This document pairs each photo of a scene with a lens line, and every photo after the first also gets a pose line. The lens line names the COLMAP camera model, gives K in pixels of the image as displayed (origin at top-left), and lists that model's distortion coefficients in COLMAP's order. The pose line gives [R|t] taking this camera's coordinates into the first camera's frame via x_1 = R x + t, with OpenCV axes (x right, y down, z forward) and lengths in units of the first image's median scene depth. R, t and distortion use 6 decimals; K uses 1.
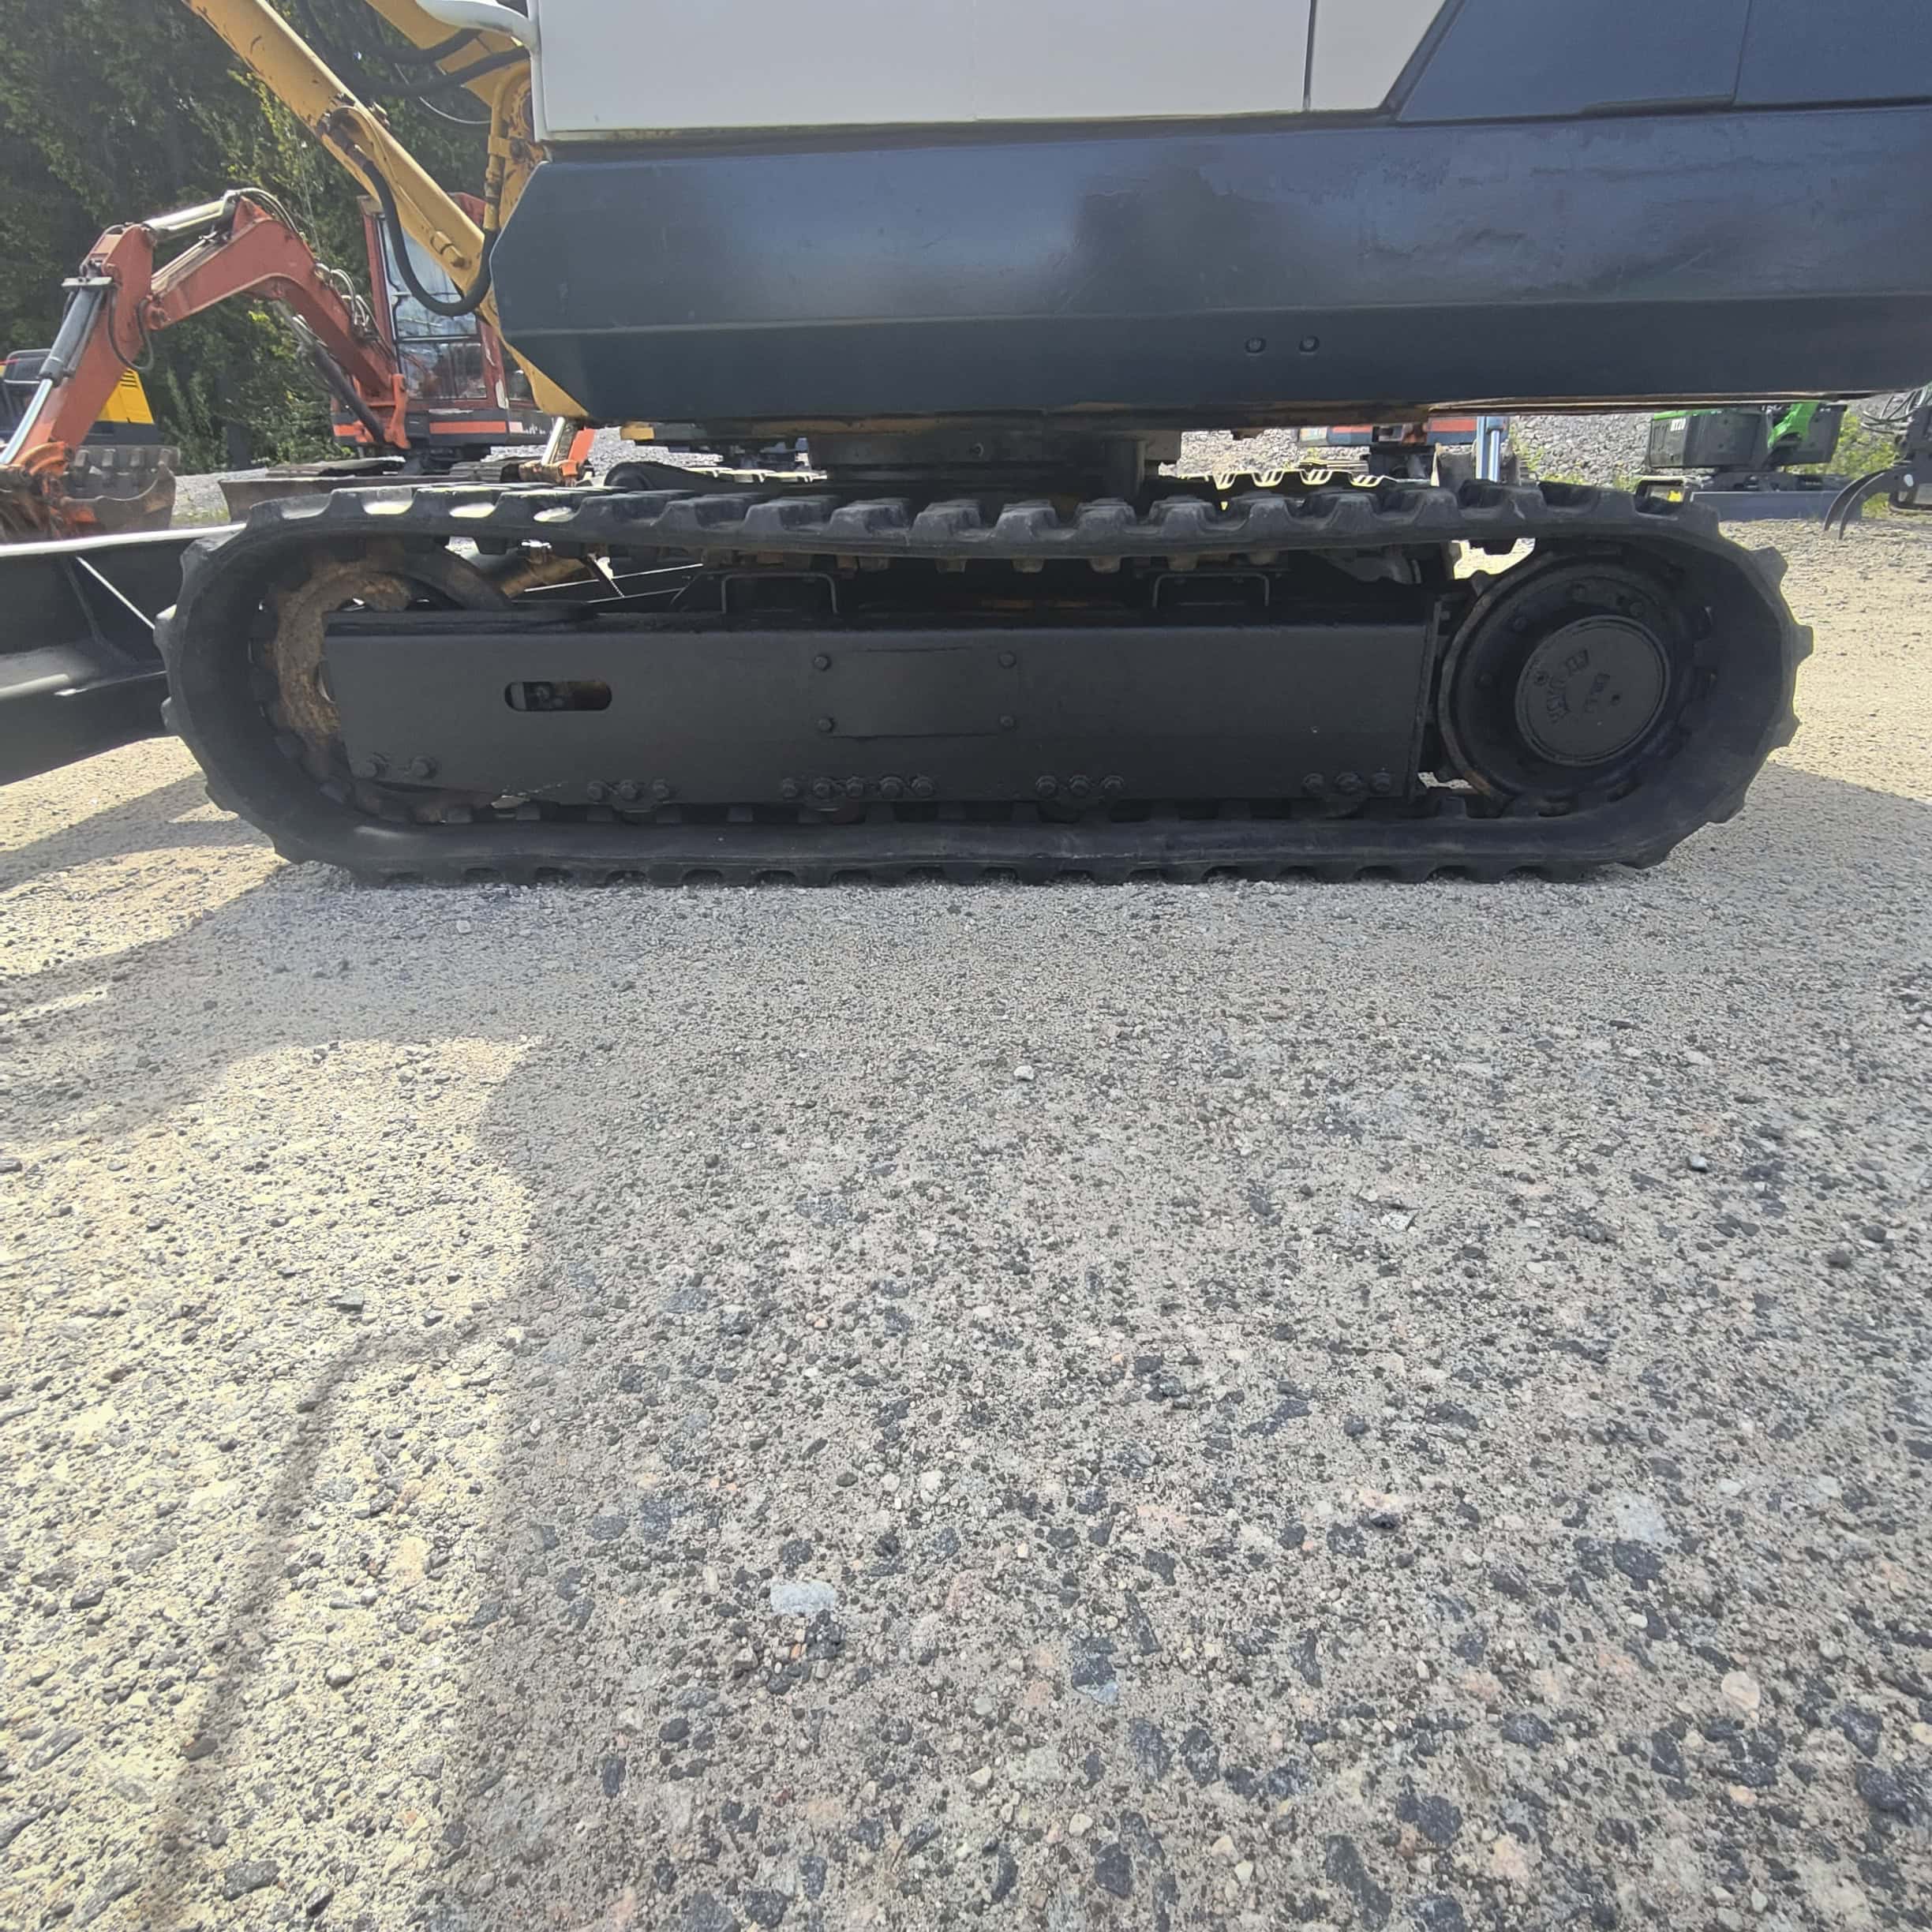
lens RADIAL K [[1205.1, 0, 981.2], [0, 1205.1, 976.9], [0, 0, 1]] dist [-0.000904, 0.001043]
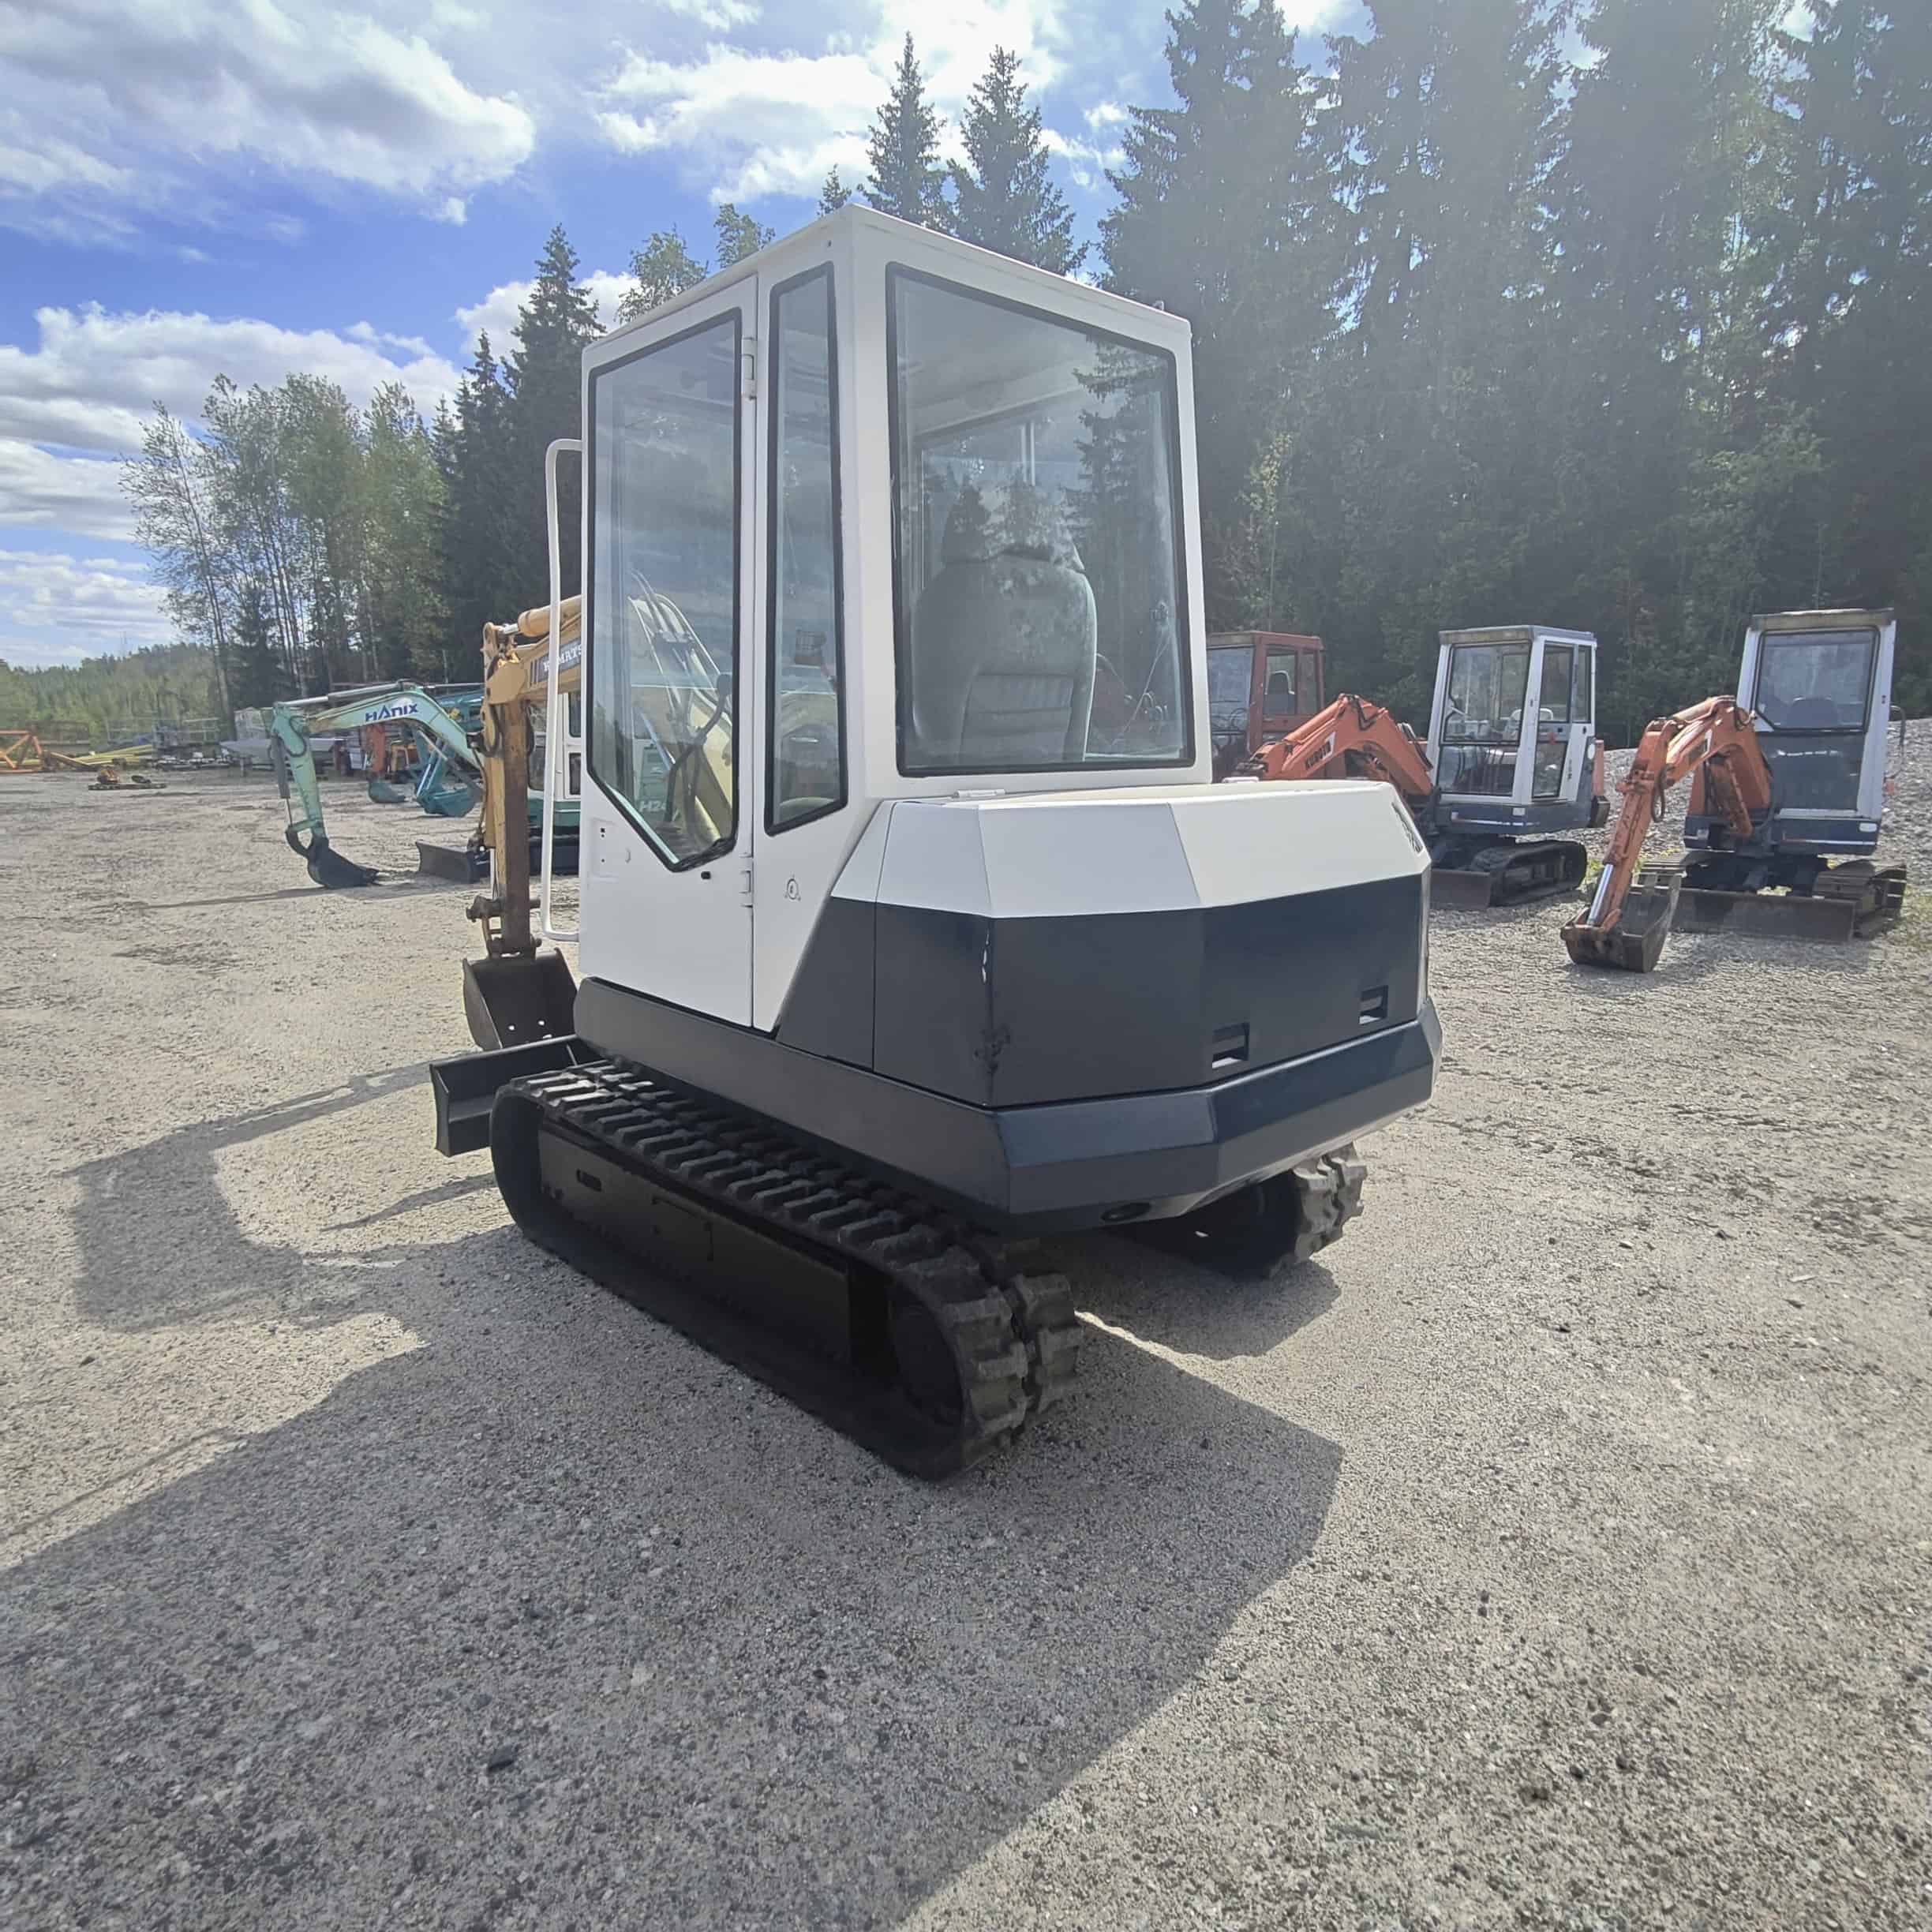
lens RADIAL K [[1205.1, 0, 989.1], [0, 1205.1, 956.7], [0, 0, 1]] dist [-0.000904, 0.001043]
pose [[0.736249, 0.137564, -0.662581, 0.366345], [-0.276458, 0.954830, -0.108955, -0.138266], [0.617663, 0.263394, 0.741023, -0.057696]]
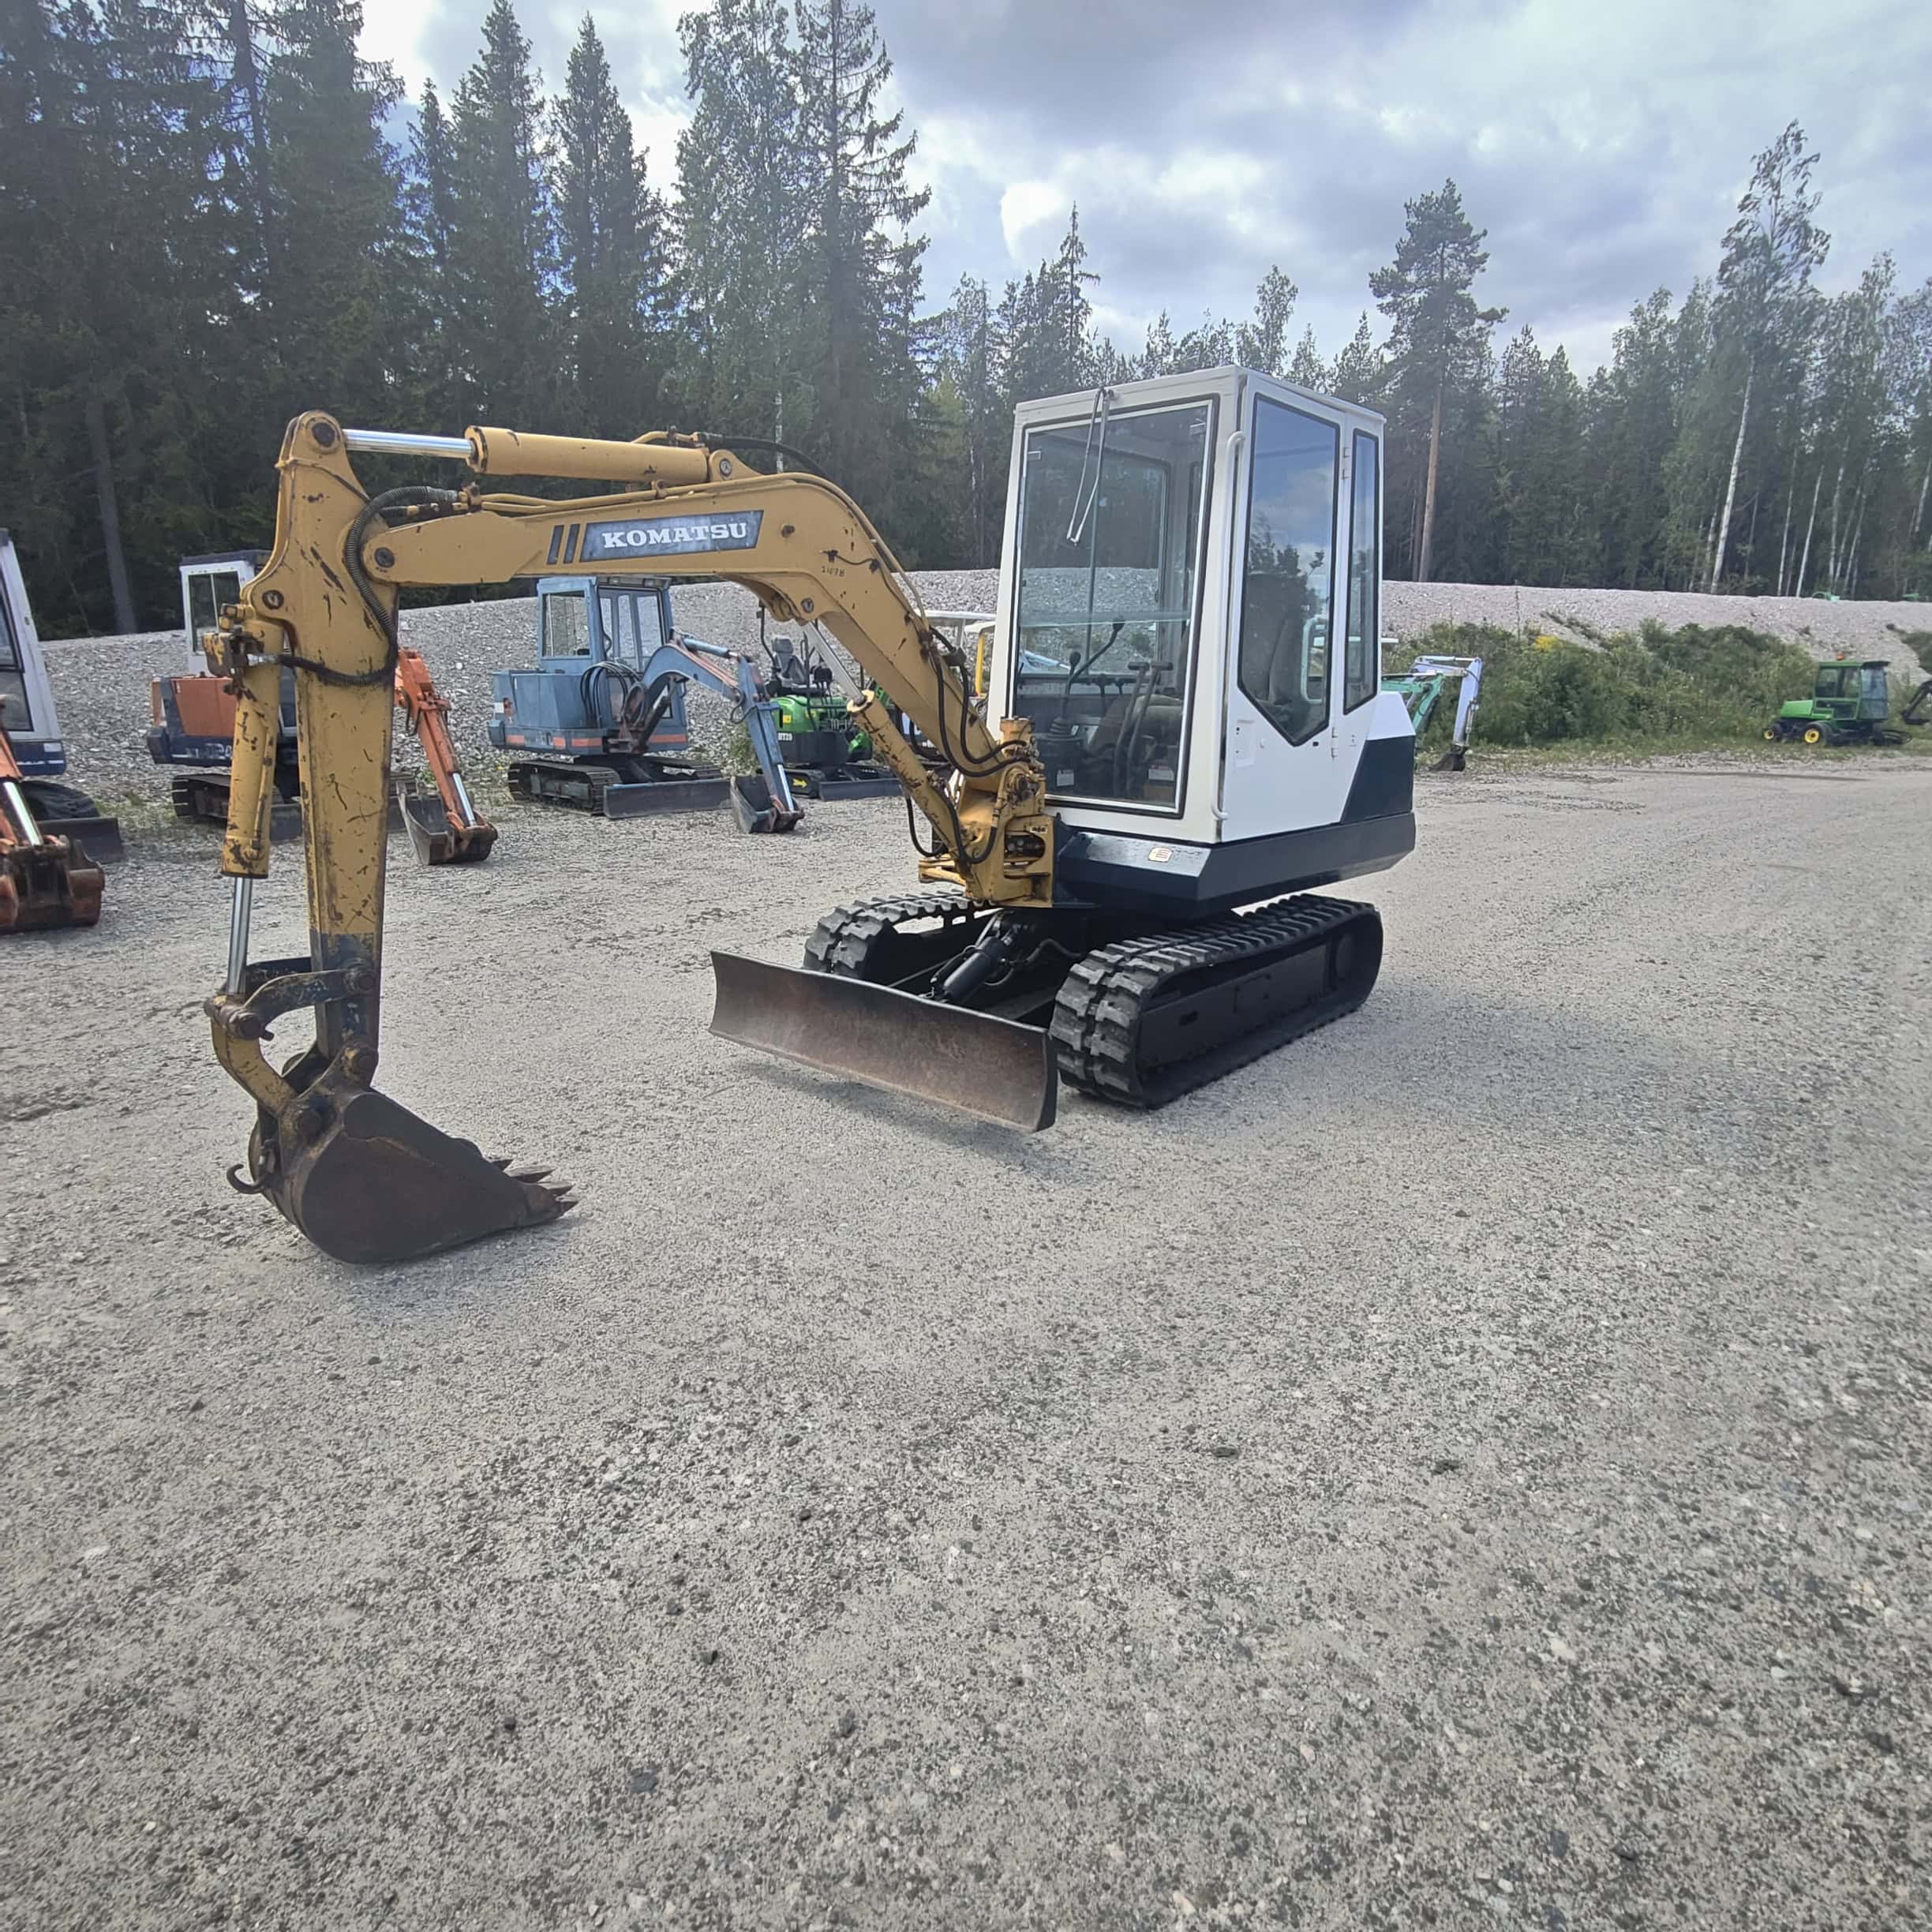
lens RADIAL K [[1205.1, 0, 997.0], [0, 1205.1, 950.8], [0, 0, 1]] dist [-0.000904, 0.001043]
pose [[0.615555, -0.154424, 0.772816, -0.635861], [0.292770, 0.955246, -0.042316, -0.092918], [-0.731695, 0.252306, 0.633217, -0.097309]]
